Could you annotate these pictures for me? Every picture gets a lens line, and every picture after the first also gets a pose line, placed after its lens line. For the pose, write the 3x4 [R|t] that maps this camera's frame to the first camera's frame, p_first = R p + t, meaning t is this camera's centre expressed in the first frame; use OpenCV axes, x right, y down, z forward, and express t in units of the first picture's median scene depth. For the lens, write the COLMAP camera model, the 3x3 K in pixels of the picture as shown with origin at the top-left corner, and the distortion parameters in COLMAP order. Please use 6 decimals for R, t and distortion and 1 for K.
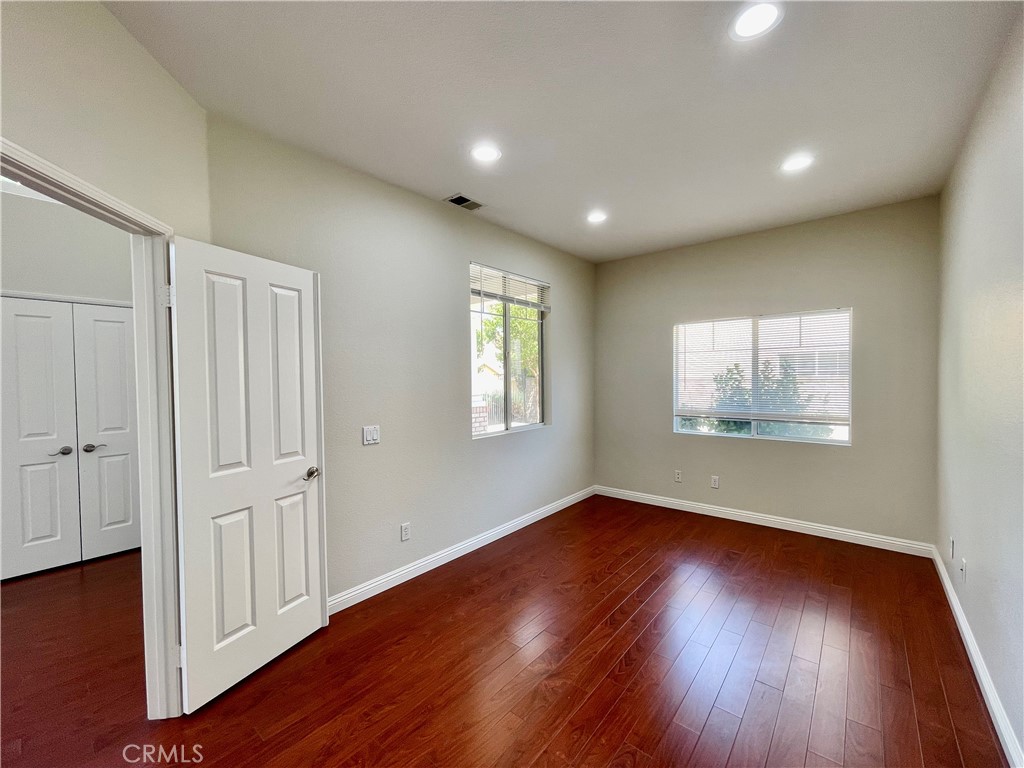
lens RADIAL K [[415.8, 0, 505.8], [0, 415.8, 382.4], [0, 0, 1]] dist [0.000081, 0.000976]
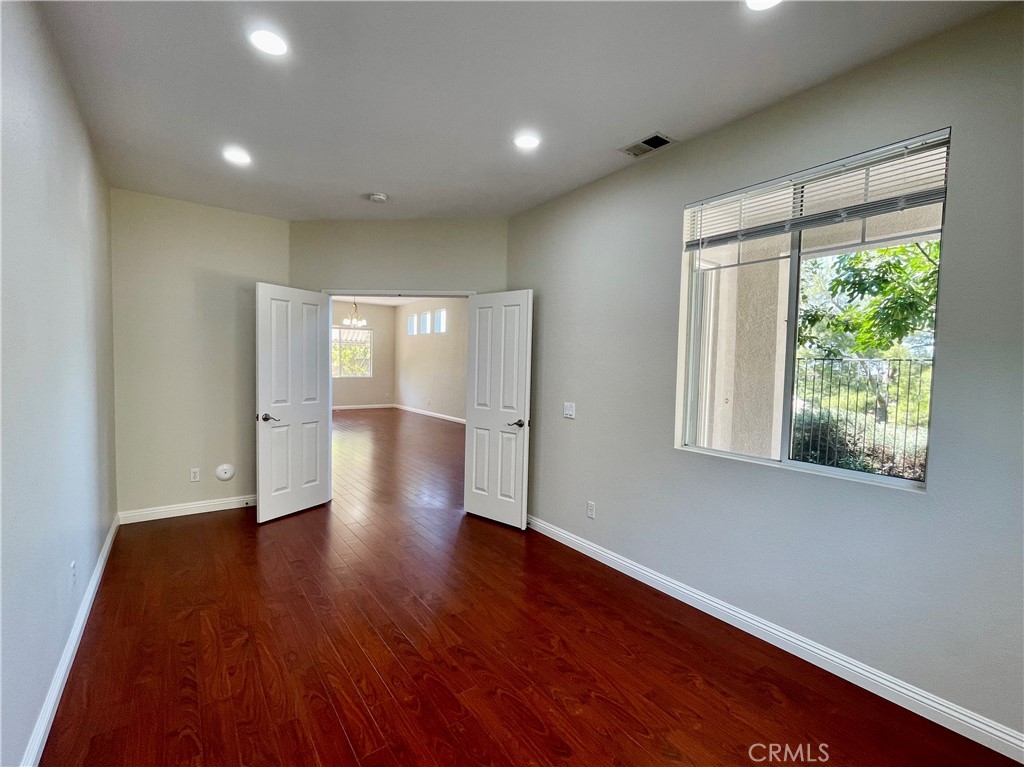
lens RADIAL K [[415.8, 0, 506.7], [0, 415.8, 384.9], [0, 0, 1]] dist [0.000081, 0.000976]
pose [[-0.197654, 0.026541, -0.979912, 0.873962], [-0.055709, 0.997714, 0.038260, 0.017173], [0.978688, 0.062152, -0.195724, 1.040908]]
